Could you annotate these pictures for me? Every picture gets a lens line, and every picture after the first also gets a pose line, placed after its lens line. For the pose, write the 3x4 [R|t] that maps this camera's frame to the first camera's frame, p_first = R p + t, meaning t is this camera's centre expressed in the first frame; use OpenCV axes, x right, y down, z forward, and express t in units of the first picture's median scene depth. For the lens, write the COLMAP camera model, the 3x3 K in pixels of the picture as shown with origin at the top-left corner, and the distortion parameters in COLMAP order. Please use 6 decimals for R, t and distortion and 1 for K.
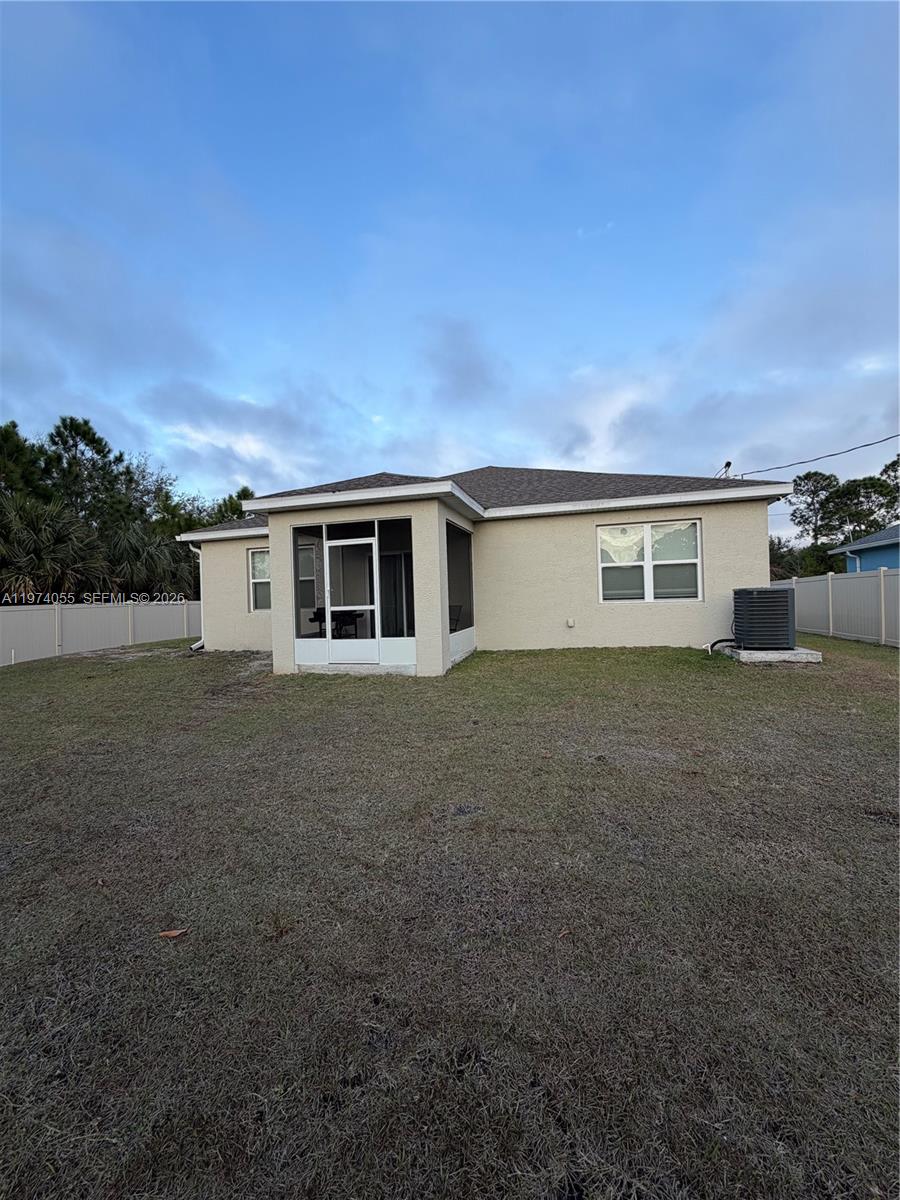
lens RADIAL K [[477.7, 0, 450.8], [0, 477.7, 598.1], [0, 0, 1]] dist [-0.000609, 0.000499]
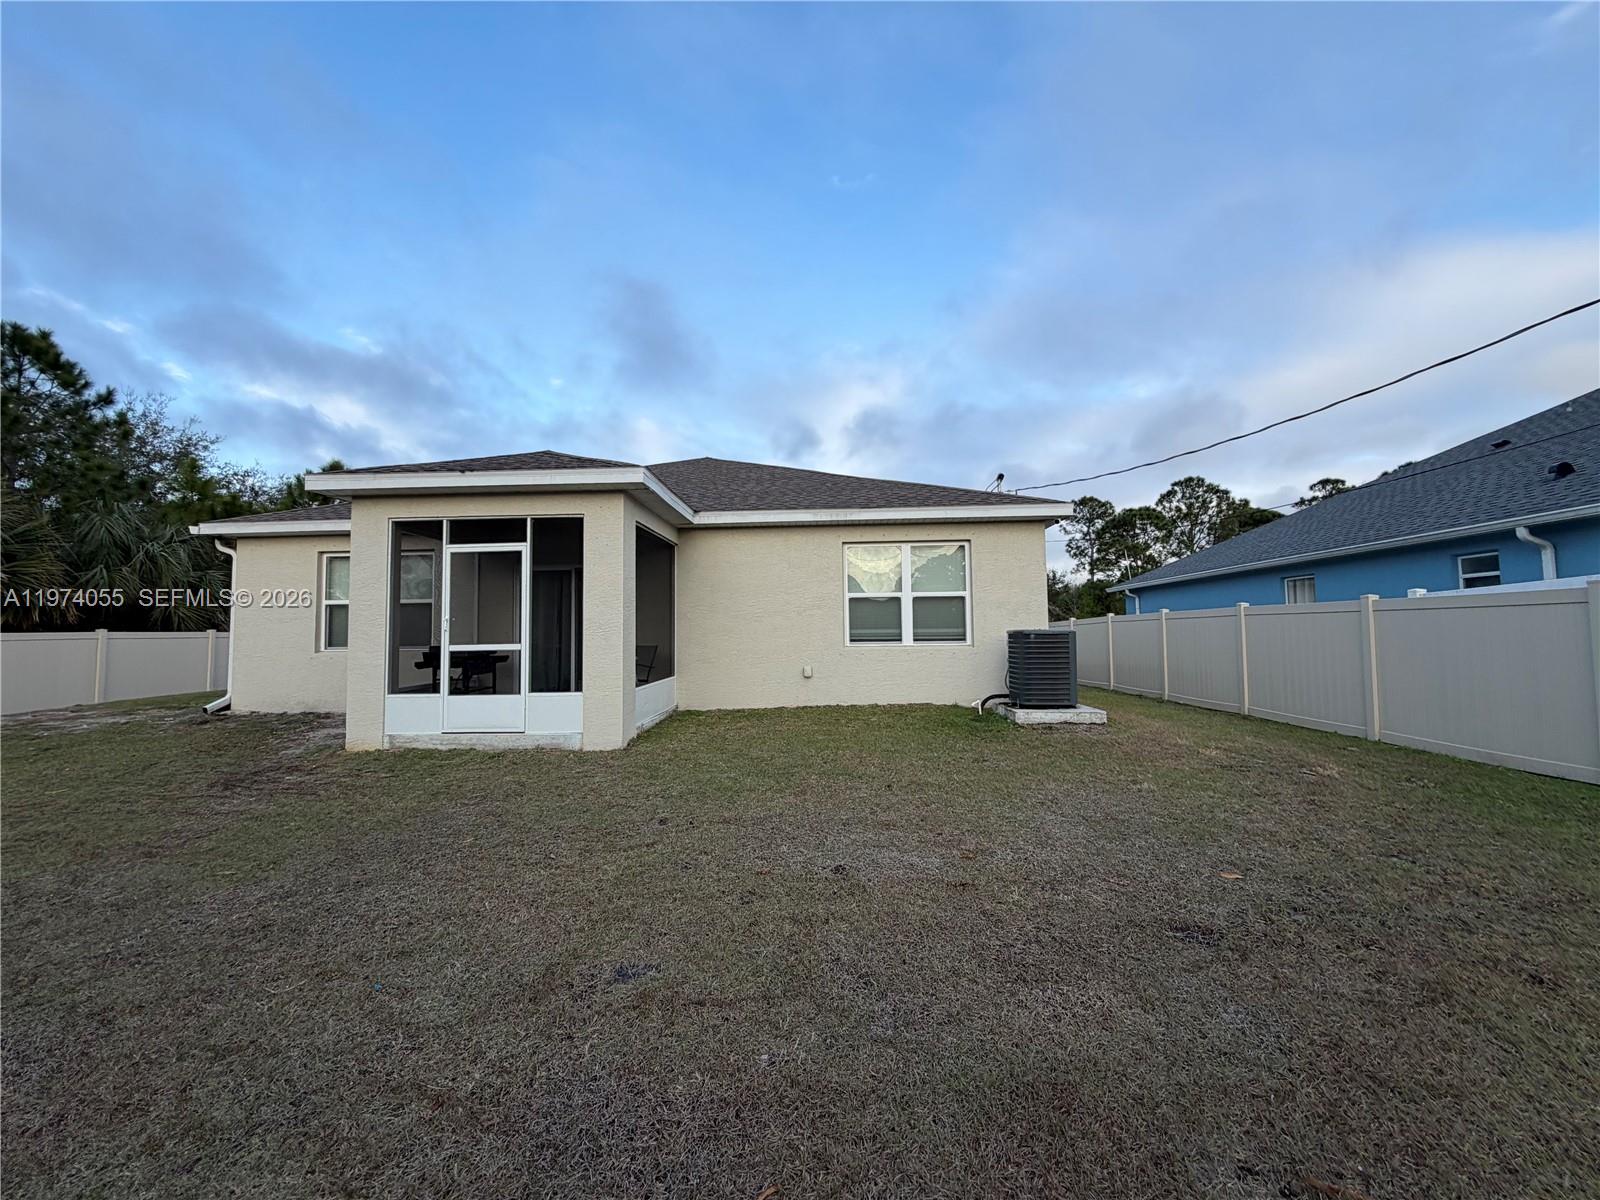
lens RADIAL K [[636.9, 0, 797.4], [0, 636.9, 599.2], [0, 0, 1]] dist [-0.000609, 0.000499]
pose [[0.975604, 0.031628, 0.217247, 0.020951], [-0.018718, 0.997948, -0.061227, -0.000057], [-0.218738, 0.055666, 0.974194, 0.044987]]
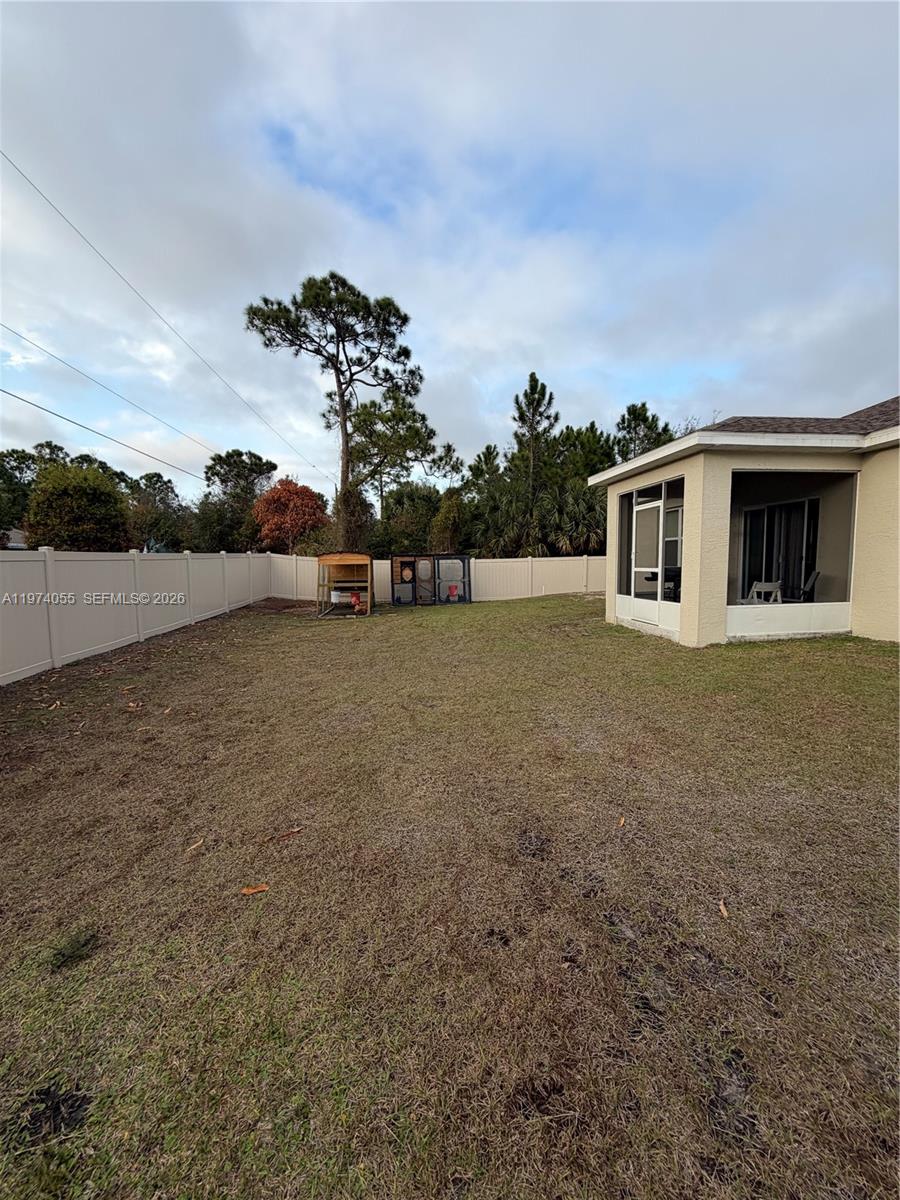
lens RADIAL K [[477.7, 0, 450.8], [0, 477.7, 598.1], [0, 0, 1]] dist [-0.000609, 0.000499]
pose [[0.375371, 0.101039, -0.921351, 0.600502], [-0.001817, 0.994119, 0.108279, -0.029842], [0.926873, -0.038971, 0.373347, 0.206617]]
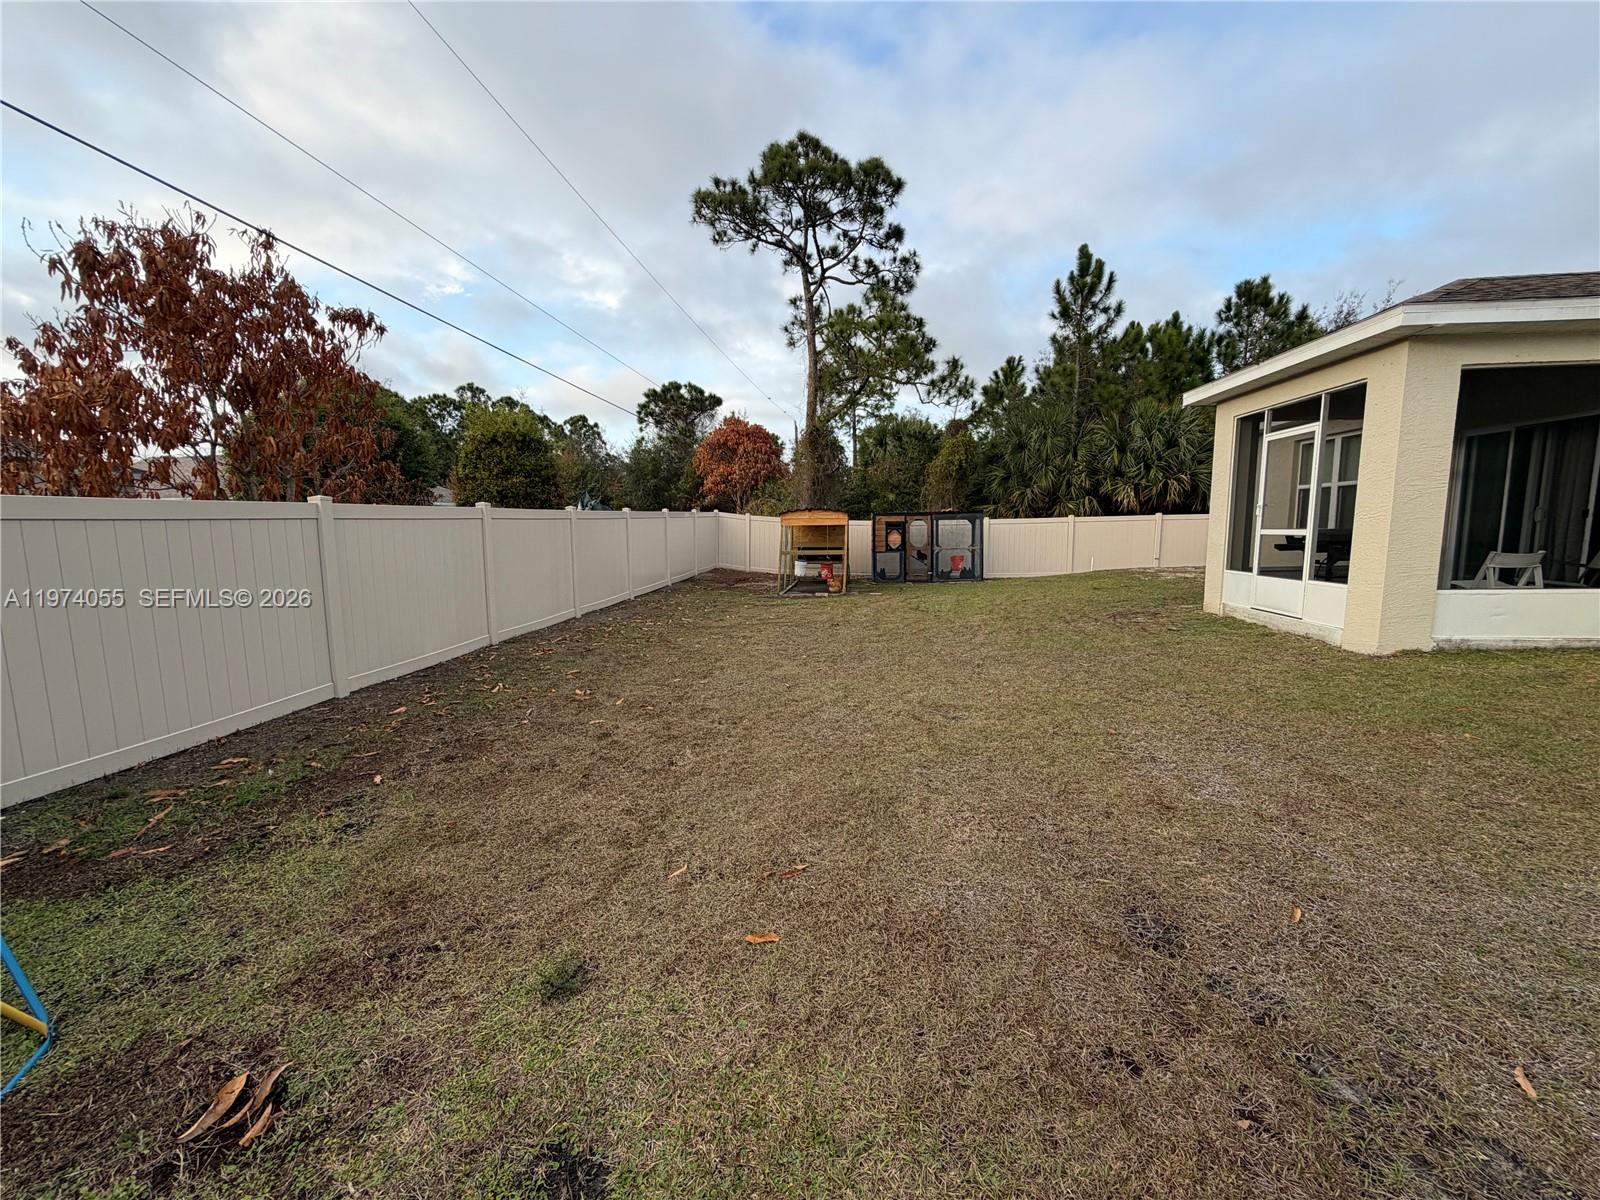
lens RADIAL K [[636.9, 0, 797.4], [0, 636.9, 599.2], [0, 0, 1]] dist [-0.000609, 0.000499]
pose [[0.160645, 0.145407, -0.976243, 0.575866], [0.005103, 0.988953, 0.148140, -0.022495], [0.986999, -0.028780, 0.158129, 0.171703]]
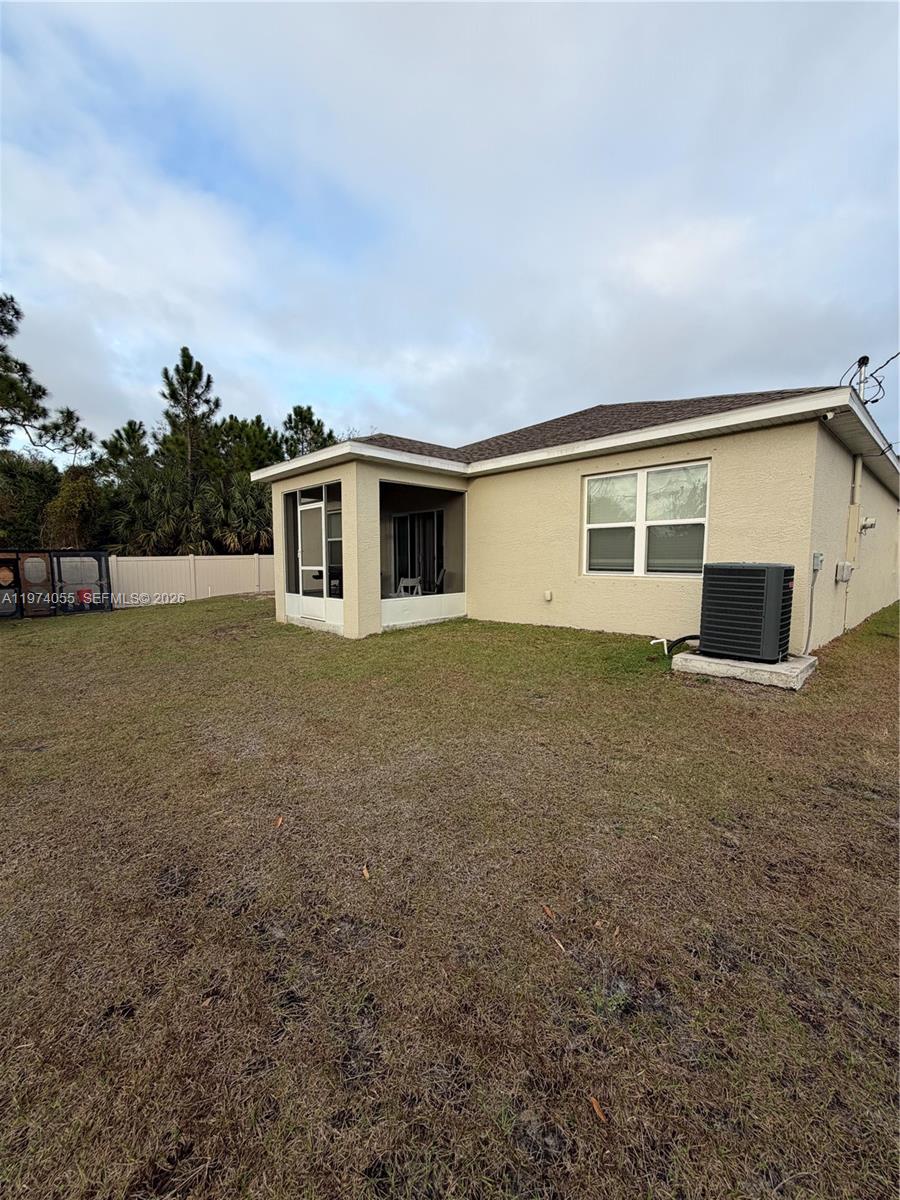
lens RADIAL K [[477.7, 0, 450.8], [0, 477.7, 598.1], [0, 0, 1]] dist [-0.000609, 0.000499]
pose [[0.859733, 0.073275, -0.505461, 0.611875], [-0.025117, 0.994523, 0.101452, -0.029303], [0.510126, -0.074526, 0.856865, 0.225311]]
